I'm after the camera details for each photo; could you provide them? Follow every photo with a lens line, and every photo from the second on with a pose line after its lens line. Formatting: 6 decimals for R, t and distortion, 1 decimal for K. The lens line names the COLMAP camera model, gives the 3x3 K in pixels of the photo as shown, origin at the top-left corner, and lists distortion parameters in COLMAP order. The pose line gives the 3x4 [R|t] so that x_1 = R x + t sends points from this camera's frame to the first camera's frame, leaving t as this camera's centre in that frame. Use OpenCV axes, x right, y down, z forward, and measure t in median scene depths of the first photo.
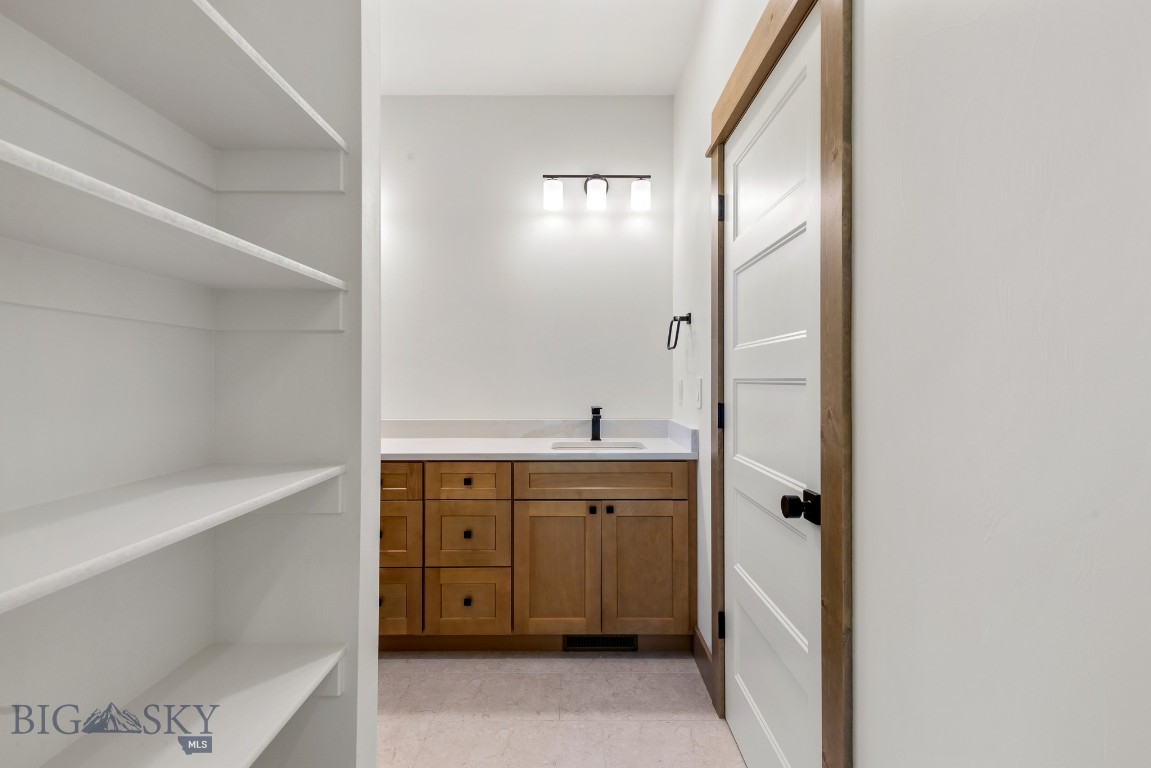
lens RADIAL K [[514.9, 0, 581.0], [0, 514.9, 382.1], [0, 0, 1]] dist [0.003505, 0.000527]
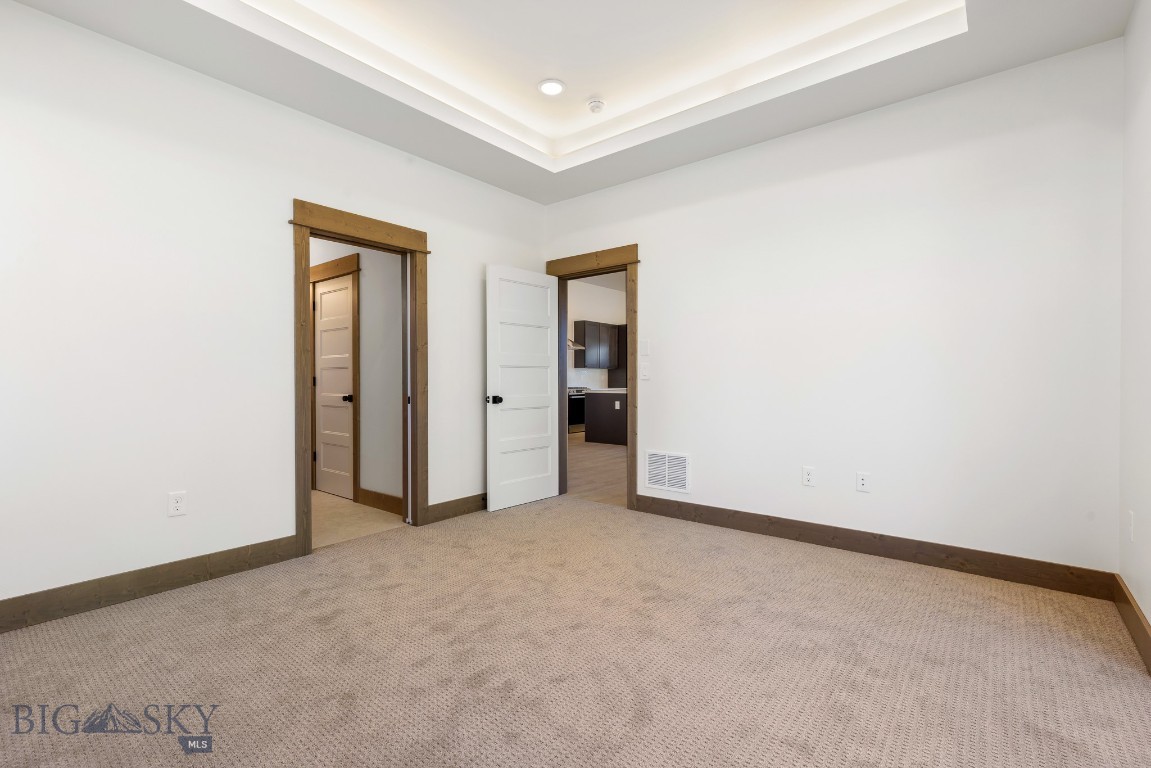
lens RADIAL K [[514.9, 0, 581.0], [0, 514.9, 382.1], [0, 0, 1]] dist [0.003505, 0.000527]
pose [[0.641793, -0.004709, 0.766863, -1.500626], [0.002629, 0.999989, 0.003941, 0.100014], [-0.766873, -0.000513, 0.641799, -3.006403]]
